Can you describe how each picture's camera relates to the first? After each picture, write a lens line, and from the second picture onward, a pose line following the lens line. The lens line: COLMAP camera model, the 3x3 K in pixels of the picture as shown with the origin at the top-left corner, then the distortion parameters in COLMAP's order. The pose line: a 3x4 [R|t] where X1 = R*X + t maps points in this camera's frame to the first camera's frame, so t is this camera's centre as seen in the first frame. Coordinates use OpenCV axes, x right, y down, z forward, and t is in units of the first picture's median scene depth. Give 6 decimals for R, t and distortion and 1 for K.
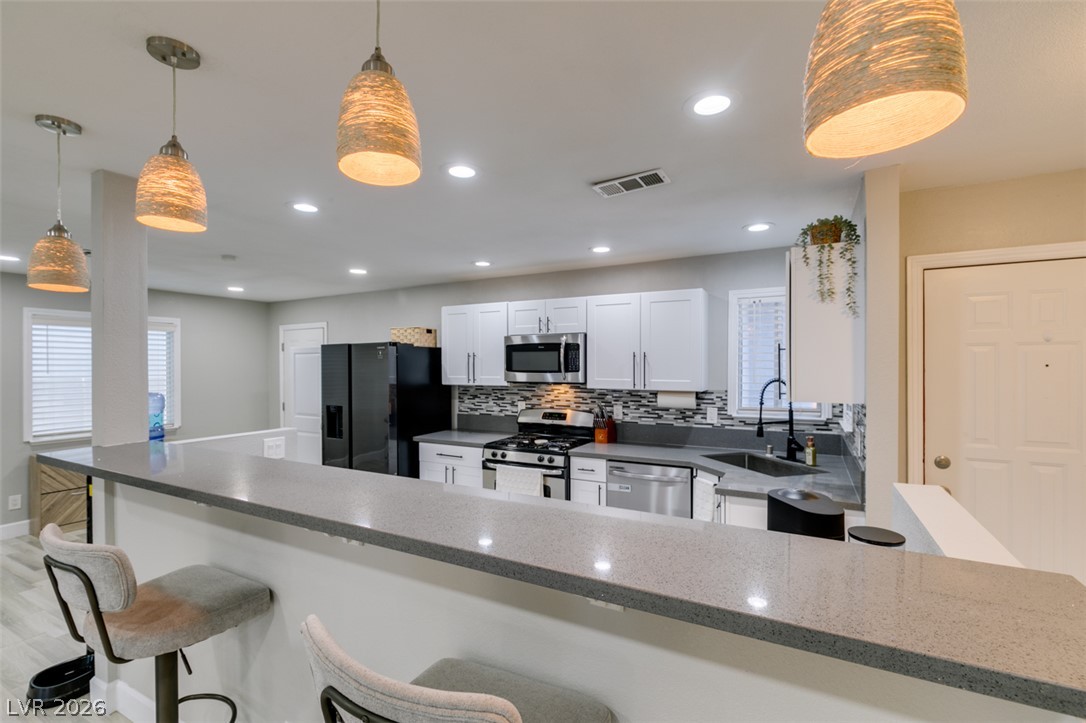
lens RADIAL K [[486.3, 0, 540.0], [0, 486.3, 367.1], [0, 0, 1]] dist [0.000634, -0.000454]
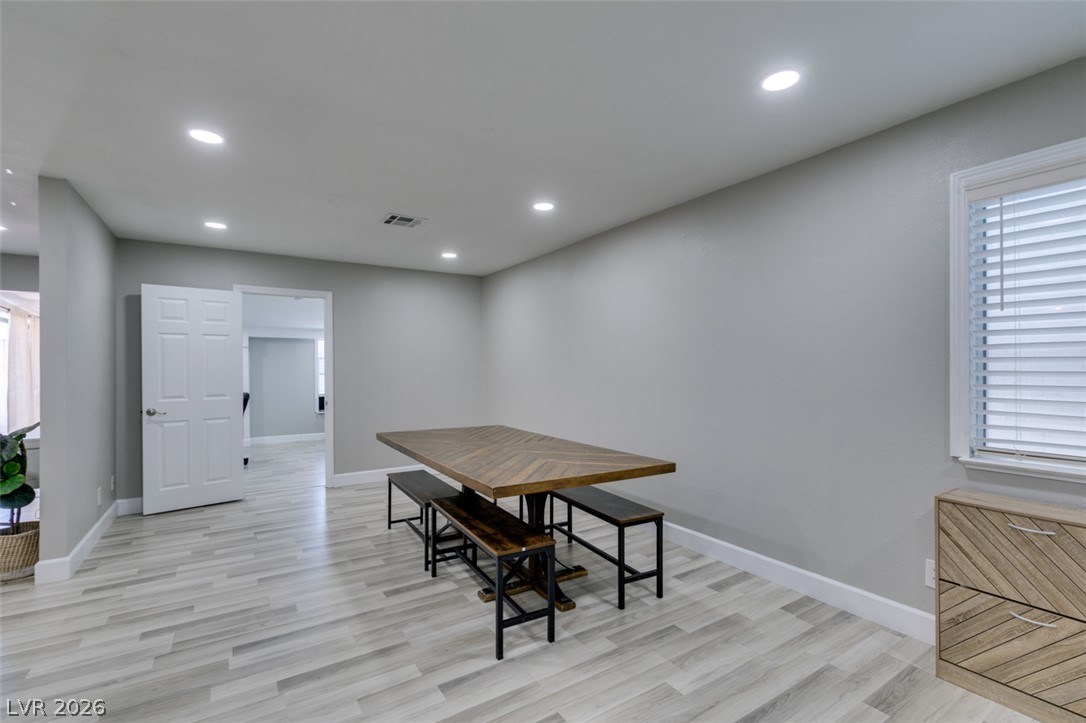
lens RADIAL K [[486.3, 0, 540.0], [0, 486.3, 367.1], [0, 0, 1]] dist [0.000634, -0.000454]
pose [[-0.473391, 0.005354, -0.880836, -0.462477], [0.005245, 0.999981, 0.003260, 0.063815], [0.880837, -0.003077, -0.473410, 0.900234]]
